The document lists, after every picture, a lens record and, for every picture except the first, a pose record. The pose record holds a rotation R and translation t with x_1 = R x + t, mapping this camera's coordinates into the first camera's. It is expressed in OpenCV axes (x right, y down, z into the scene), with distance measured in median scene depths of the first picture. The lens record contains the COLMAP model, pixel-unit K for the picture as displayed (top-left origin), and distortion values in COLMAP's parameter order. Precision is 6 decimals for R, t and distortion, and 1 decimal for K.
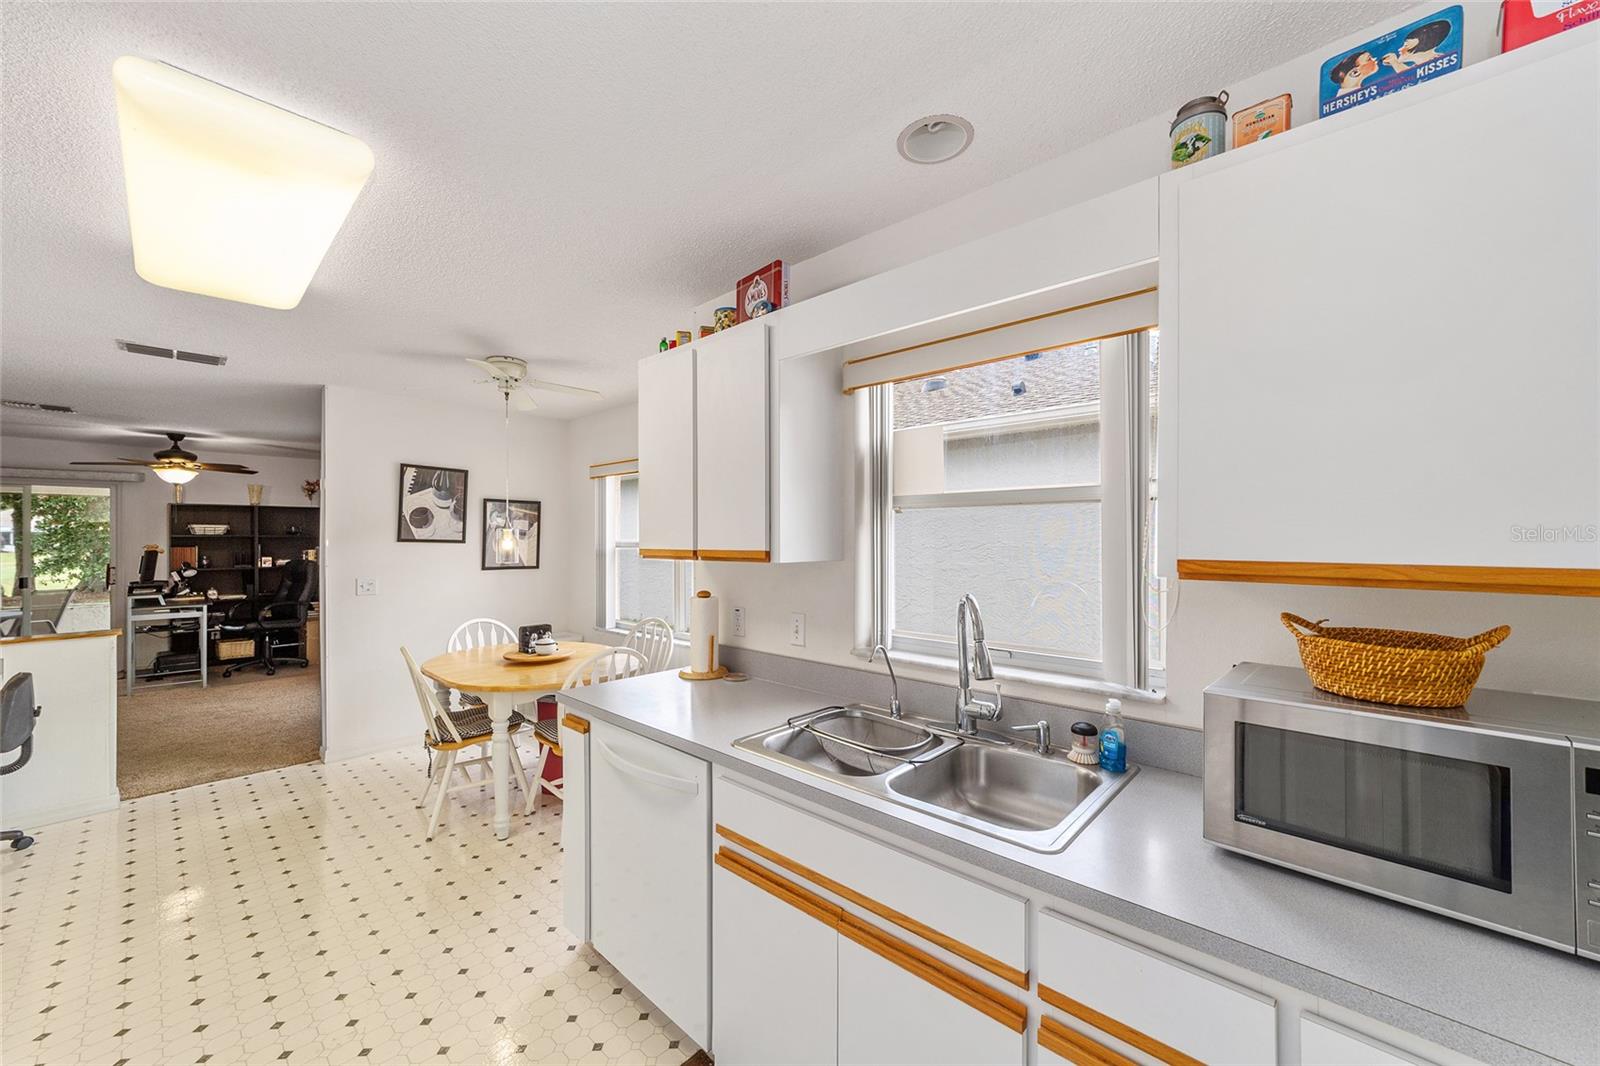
lens RADIAL K [[611.7, 0, 790.7], [0, 611.7, 541.9], [0, 0, 1]] dist [-0.003925, 0.000773]
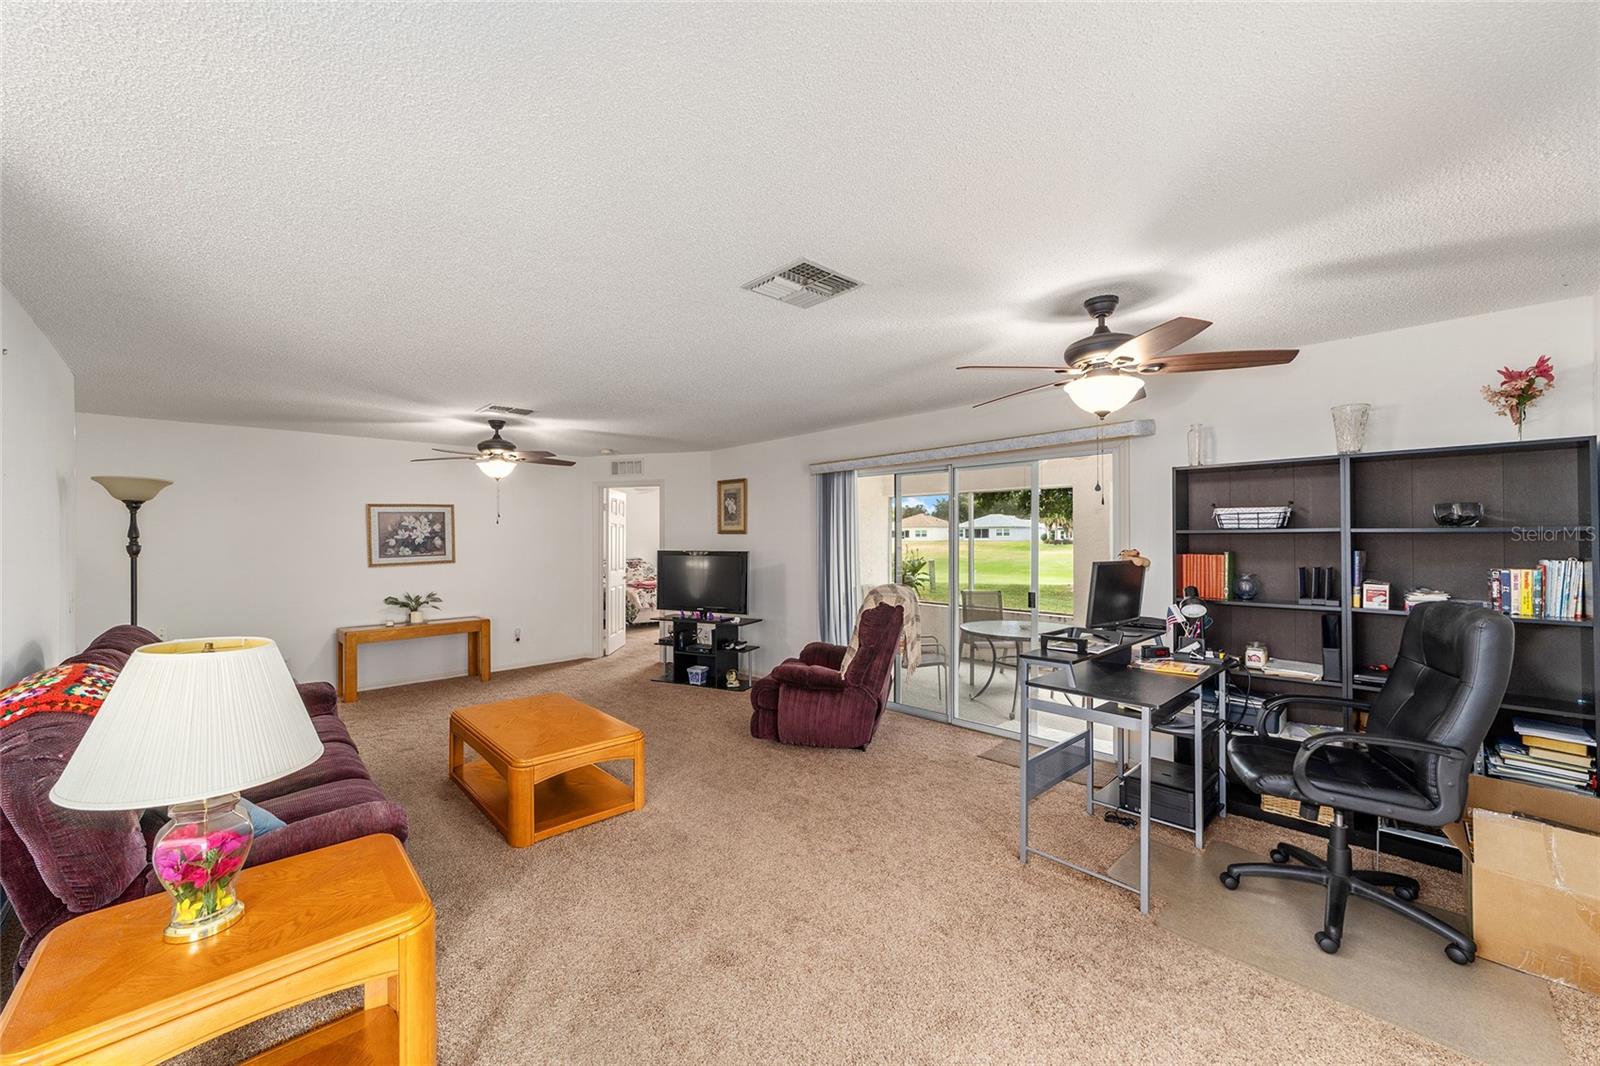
lens RADIAL K [[611.7, 0, 794.1], [0, 611.7, 533.4], [0, 0, 1]] dist [-0.003925, 0.000773]
pose [[-0.041643, -0.006433, -0.999112, -0.713916], [-0.001431, 0.999979, -0.006379, -0.006895], [0.999132, 0.001164, -0.041651, 1.014787]]
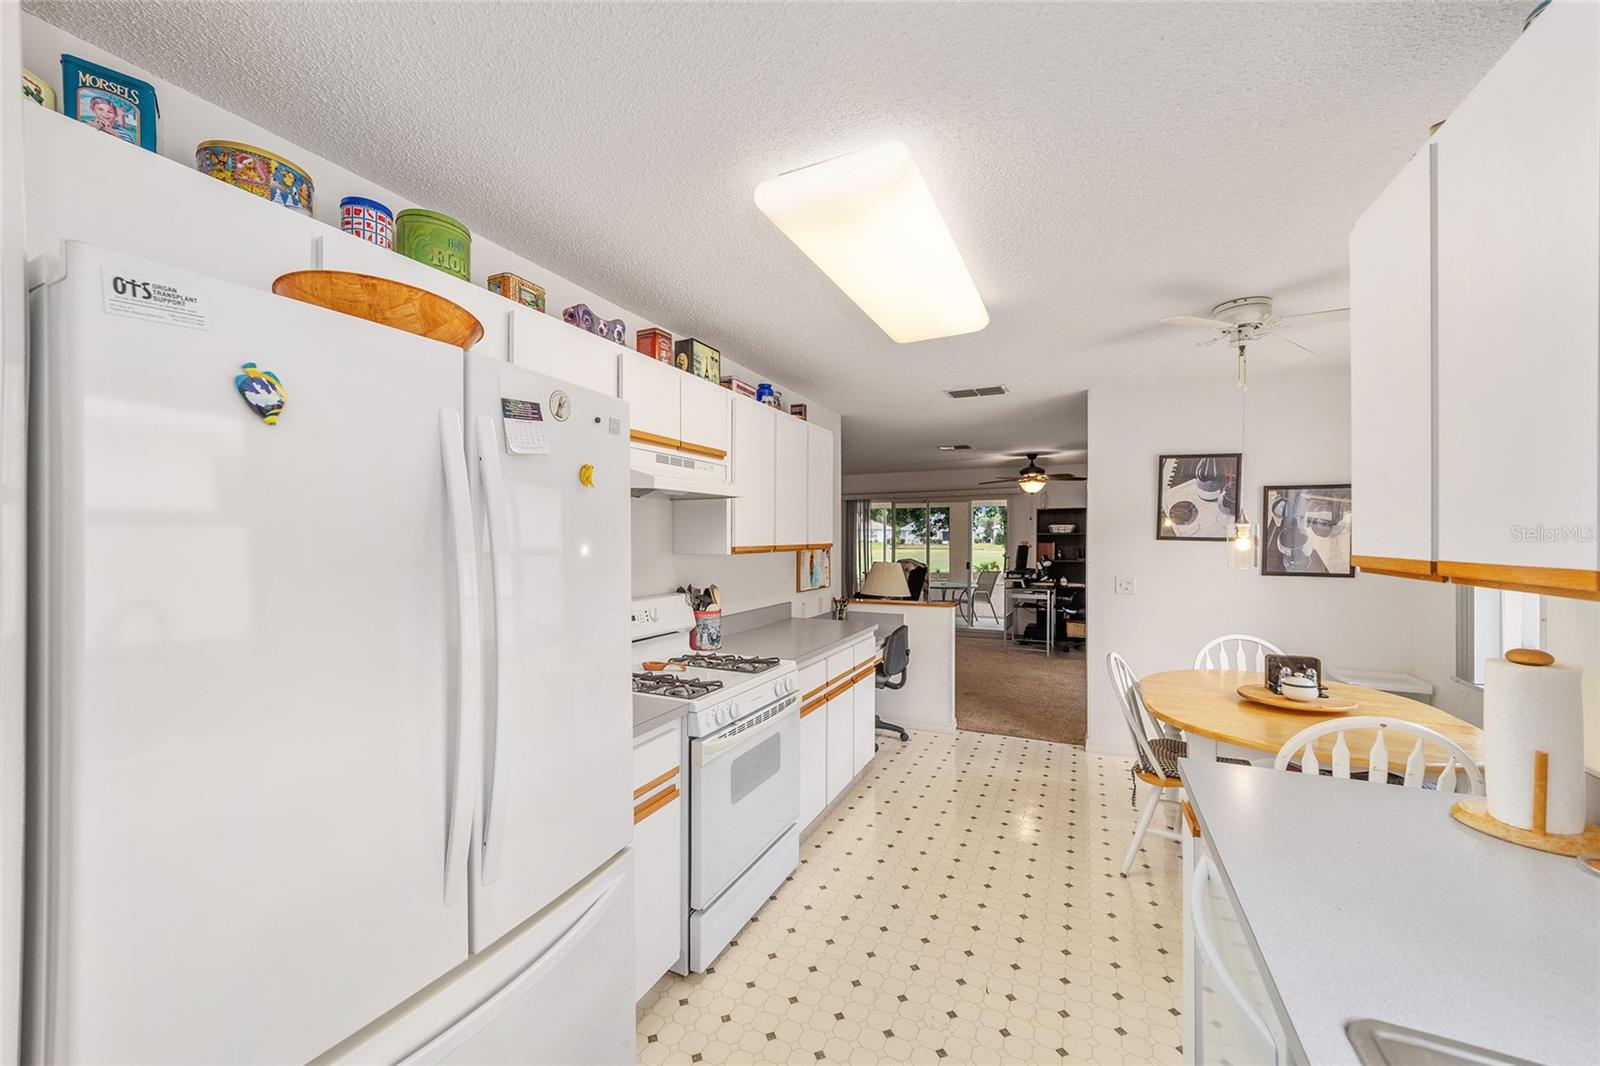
lens RADIAL K [[611.7, 0, 804.4], [0, 611.7, 538.8], [0, 0, 1]] dist [-0.003925, 0.000773]
pose [[0.319439, 0.003506, -0.947600, 0.065916], [-0.003232, 0.999991, 0.002610, -0.002250], [0.947601, 0.002229, 0.319448, 0.179297]]
